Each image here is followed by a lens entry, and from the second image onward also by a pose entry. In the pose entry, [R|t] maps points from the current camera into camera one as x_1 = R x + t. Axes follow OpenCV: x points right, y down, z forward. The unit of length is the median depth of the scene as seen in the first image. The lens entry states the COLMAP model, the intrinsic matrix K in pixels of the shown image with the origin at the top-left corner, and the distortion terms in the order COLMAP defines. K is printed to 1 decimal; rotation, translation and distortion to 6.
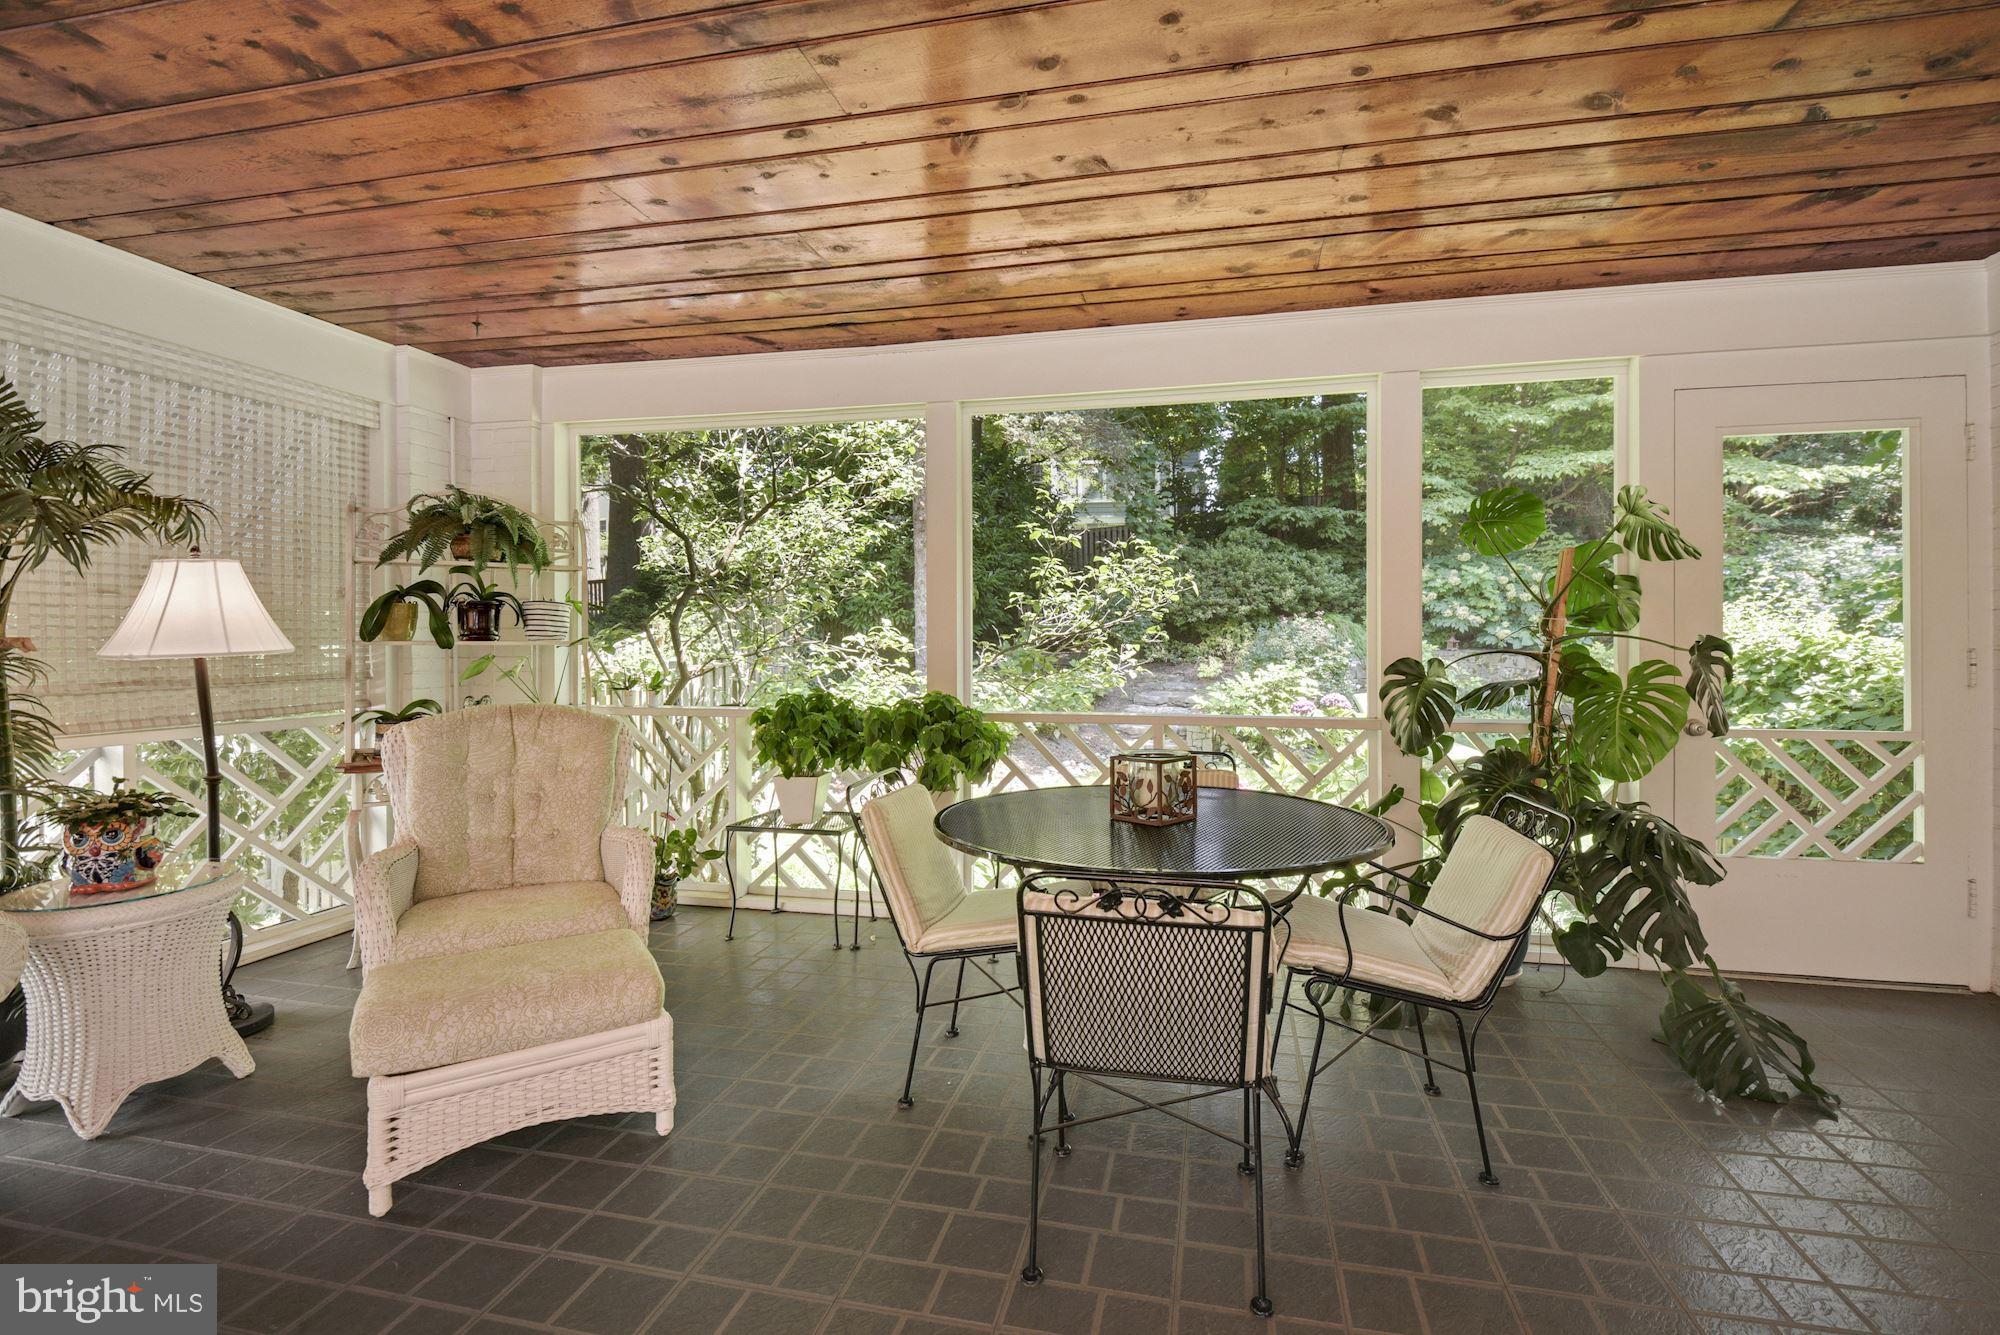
lens RADIAL K [[914.8, 0, 1041.0], [0, 914.8, 650.2], [0, 0, 1]] dist [-0.001343, -0.007294]
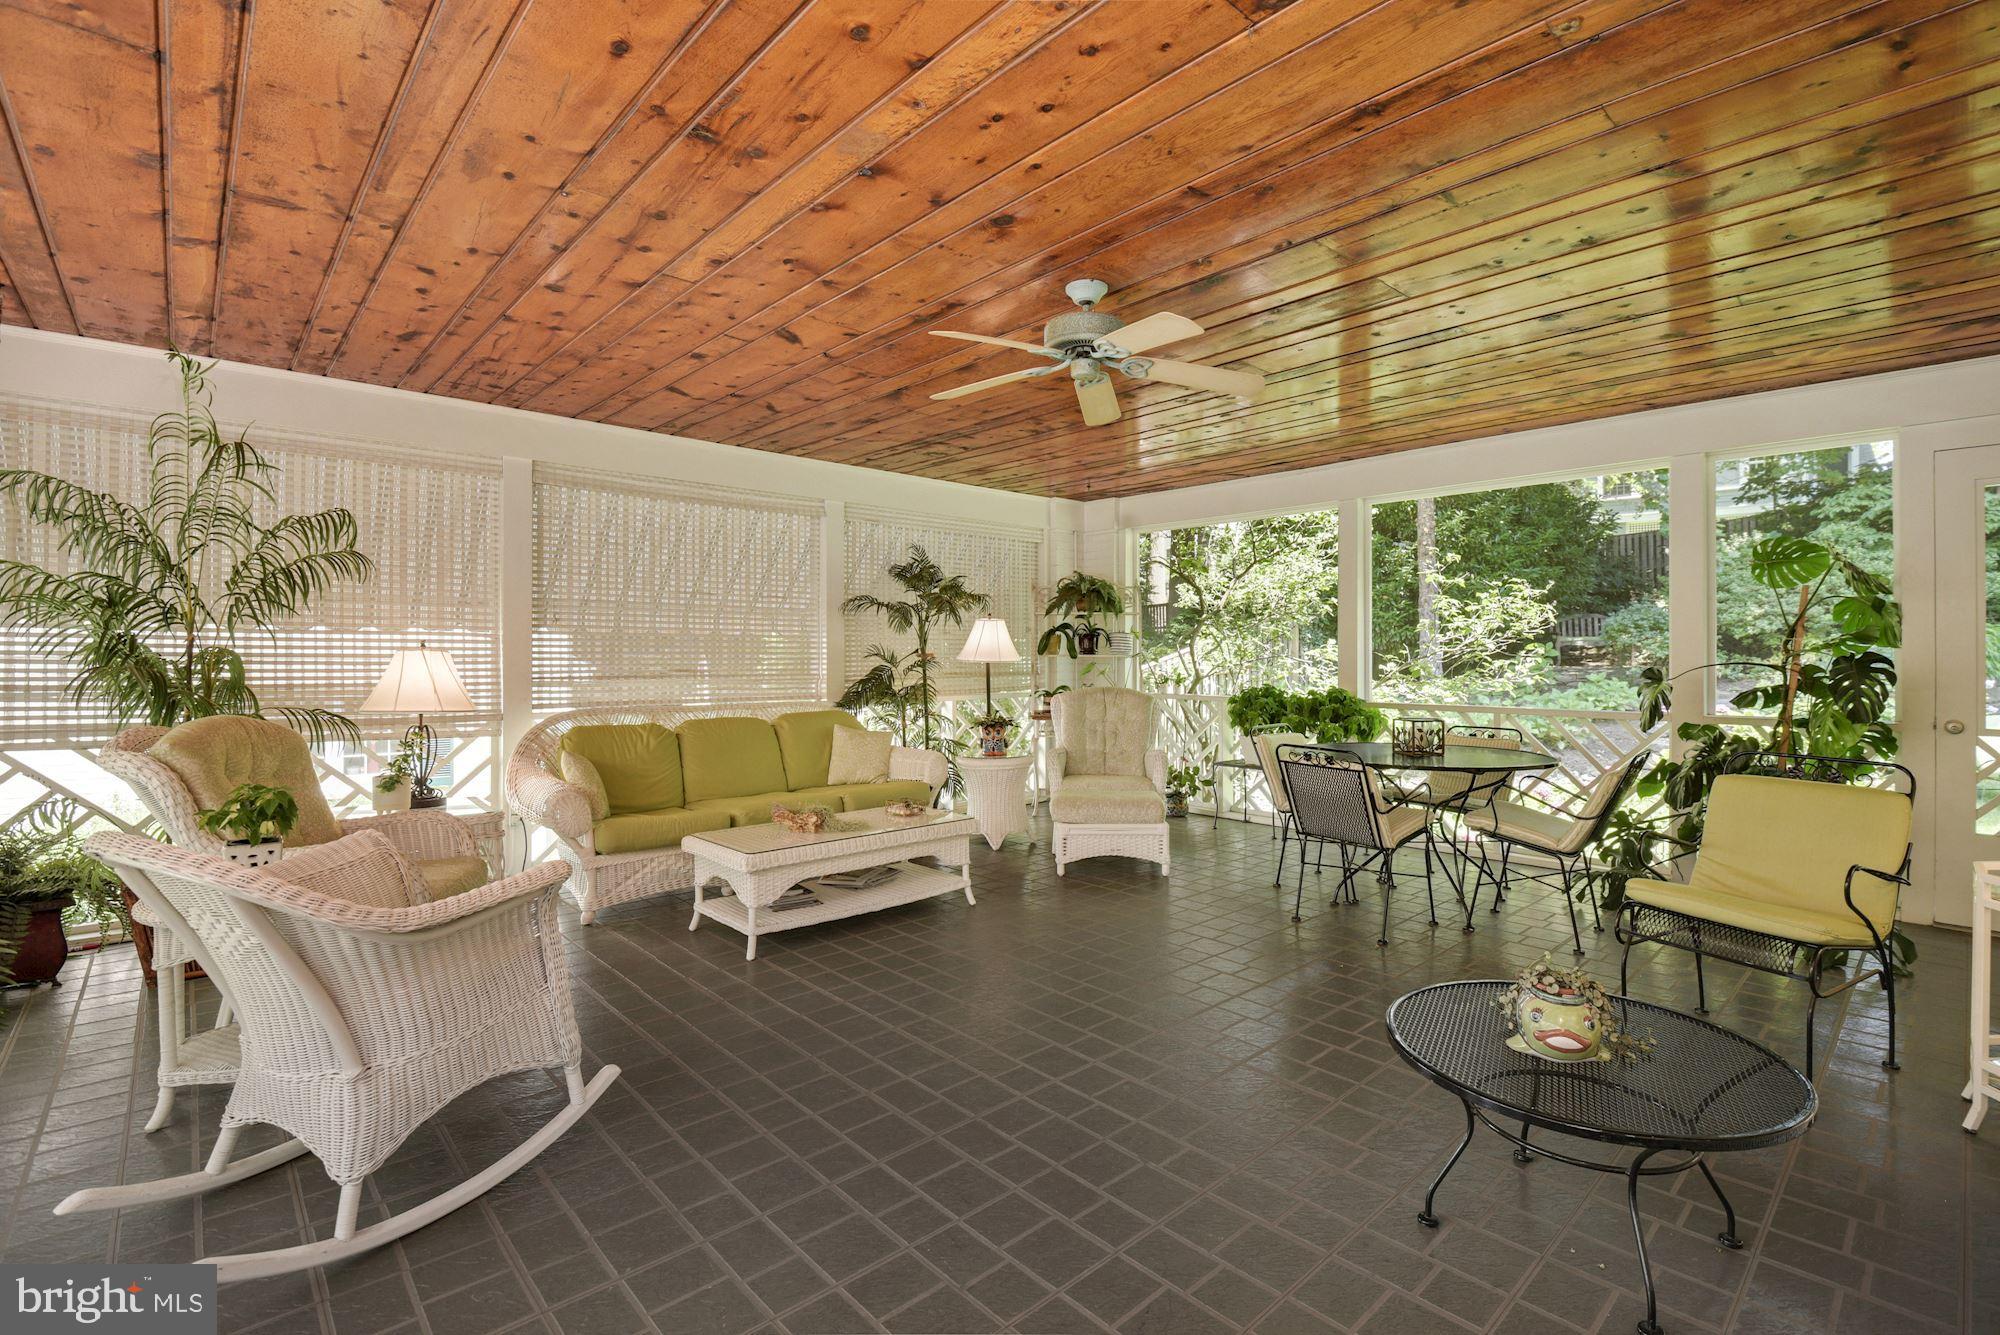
lens RADIAL K [[914.8, 0, 1006.1], [0, 914.8, 662.0], [0, 0, 1]] dist [-0.001343, -0.007294]
pose [[0.810521, 0.006782, -0.585670, 0.347920], [-0.006945, 0.999974, 0.001969, 0.002119], [0.585668, 0.002472, 0.810547, -0.623539]]
